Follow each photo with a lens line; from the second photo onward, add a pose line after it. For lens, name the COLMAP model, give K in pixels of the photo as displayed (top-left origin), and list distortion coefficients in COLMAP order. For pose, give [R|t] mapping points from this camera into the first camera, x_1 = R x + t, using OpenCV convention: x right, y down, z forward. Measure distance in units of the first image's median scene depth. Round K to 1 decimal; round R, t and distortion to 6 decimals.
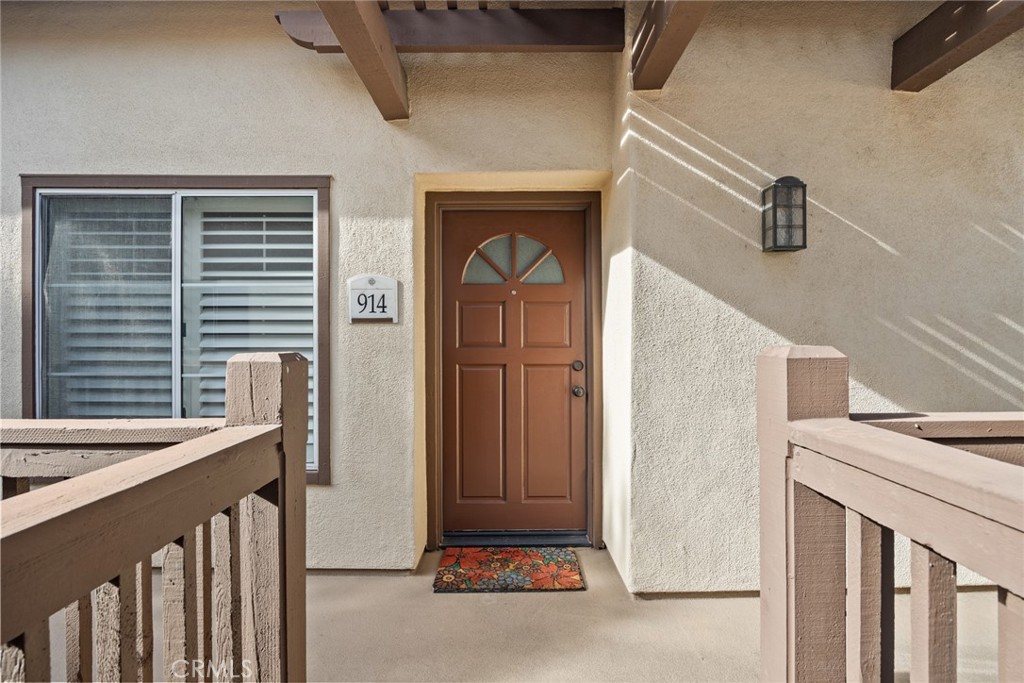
lens RADIAL K [[508.2, 0, 513.0], [0, 508.2, 336.5], [0, 0, 1]] dist [-0.016050, 0.000240]
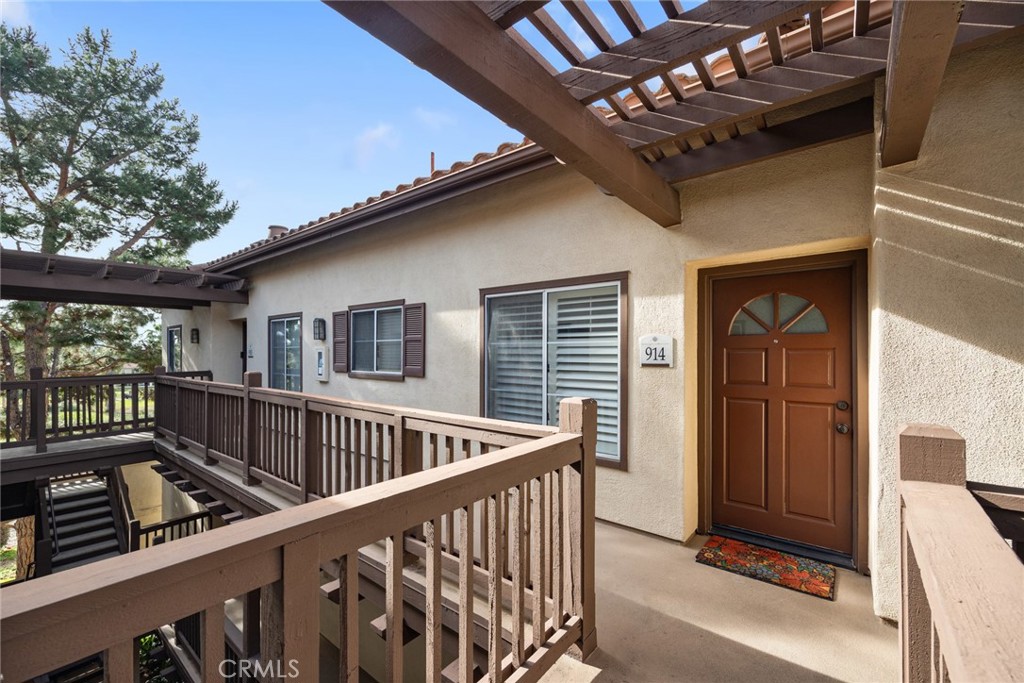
lens RADIAL K [[412.6, 0, 511.7], [0, 412.6, 348.4], [0, 0, 1]] dist [-0.002966, -0.000155]
pose [[0.778050, -0.003920, -0.628190, 0.152700], [-0.005362, 0.999903, -0.012882, -0.062707], [0.628180, 0.013391, 0.777953, -0.200793]]
